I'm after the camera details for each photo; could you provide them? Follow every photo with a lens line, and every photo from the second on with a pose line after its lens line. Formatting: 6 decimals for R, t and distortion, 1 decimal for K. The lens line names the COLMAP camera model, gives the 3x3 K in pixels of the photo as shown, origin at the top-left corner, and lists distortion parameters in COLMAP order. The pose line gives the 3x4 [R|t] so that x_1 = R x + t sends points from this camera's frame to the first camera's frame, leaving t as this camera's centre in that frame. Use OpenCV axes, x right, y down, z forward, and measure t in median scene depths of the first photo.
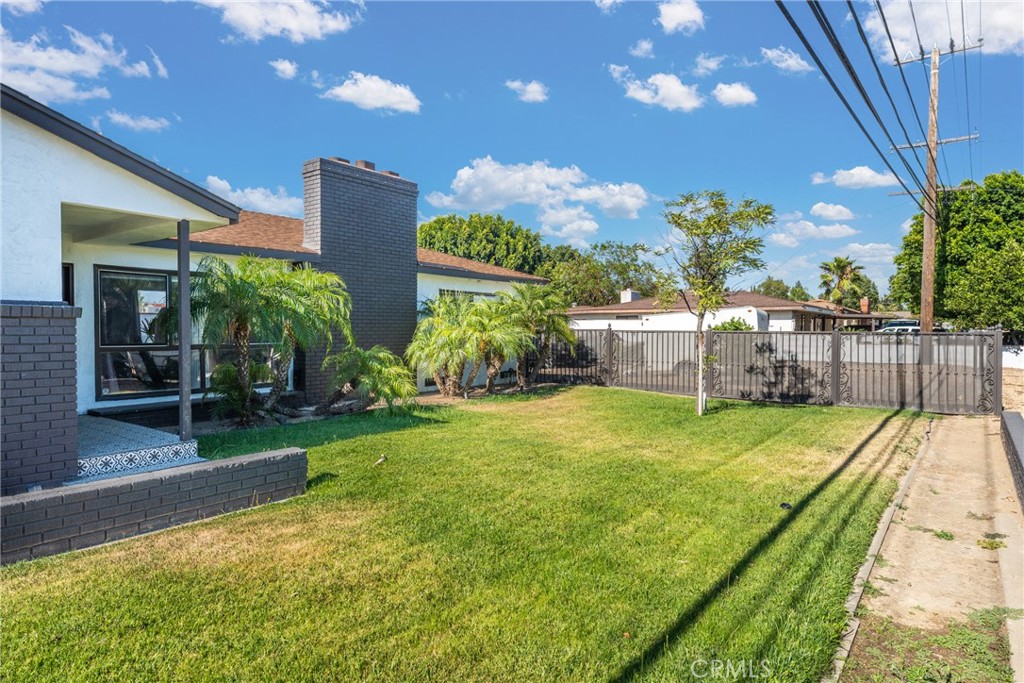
lens RADIAL K [[594.2, 0, 506.9], [0, 594.2, 336.5], [0, 0, 1]] dist [0.001467, 0.000584]
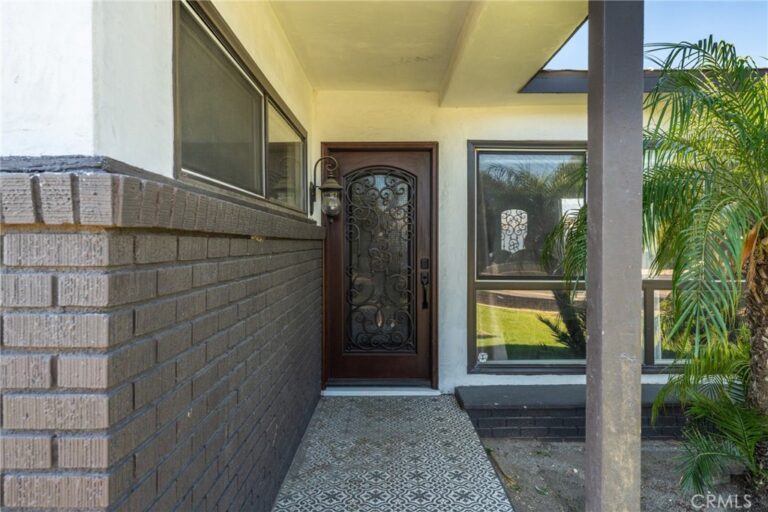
lens RADIAL K [[511.3, 0, 383.8], [0, 511.3, 251.1], [0, 0, 1]] dist [-0.005160, -0.001540]
pose [[0.604793, 0.012728, -0.796281, -0.339921], [-0.008033, 0.999919, 0.009882, -0.016368], [0.796342, 0.000420, 0.604847, 0.626935]]
